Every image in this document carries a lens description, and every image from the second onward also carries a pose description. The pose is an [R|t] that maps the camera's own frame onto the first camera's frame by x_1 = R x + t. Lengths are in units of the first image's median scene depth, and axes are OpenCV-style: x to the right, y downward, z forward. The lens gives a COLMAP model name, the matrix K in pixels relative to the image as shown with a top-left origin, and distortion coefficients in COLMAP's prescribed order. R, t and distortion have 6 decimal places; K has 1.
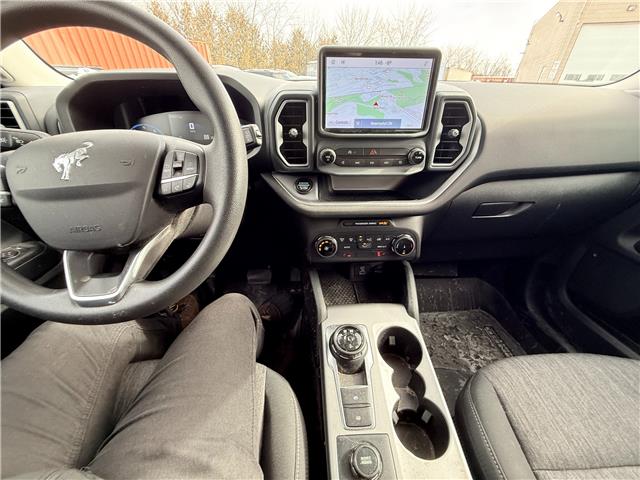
lens RADIAL K [[255.4, 0, 320.0], [0, 255.4, 240.0], [0, 0, 1]] dist [0.000167, -0.000091]
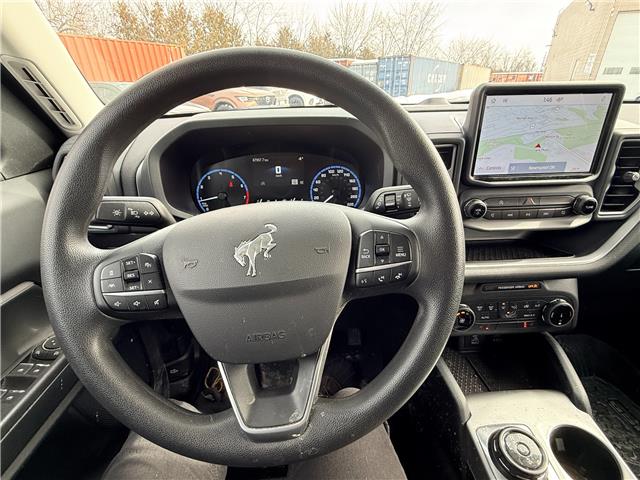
lens RADIAL K [[318.8, 0, 311.5], [0, 318.8, 240.8], [0, 0, 1]] dist [-0.000539, -0.000612]
pose [[0.999617, -0.027076, -0.005686, -0.471337], [0.026403, 0.995000, -0.096326, -0.142669], [0.008266, 0.096139, 0.995334, 0.012712]]
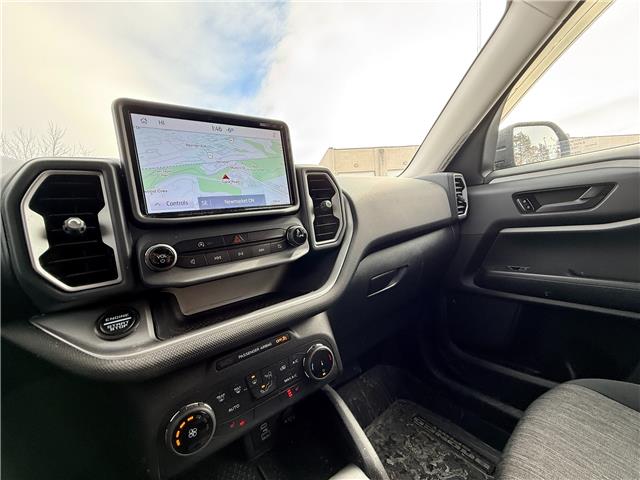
lens RADIAL K [[255.4, 0, 320.0], [0, 255.4, 240.0], [0, 0, 1]] dist [0.000167, -0.000091]
pose [[0.825659, -0.151174, 0.543538, 0.018705], [0.374671, 0.867223, -0.327943, -0.039855], [-0.421792, 0.474417, 0.772671, 0.387633]]
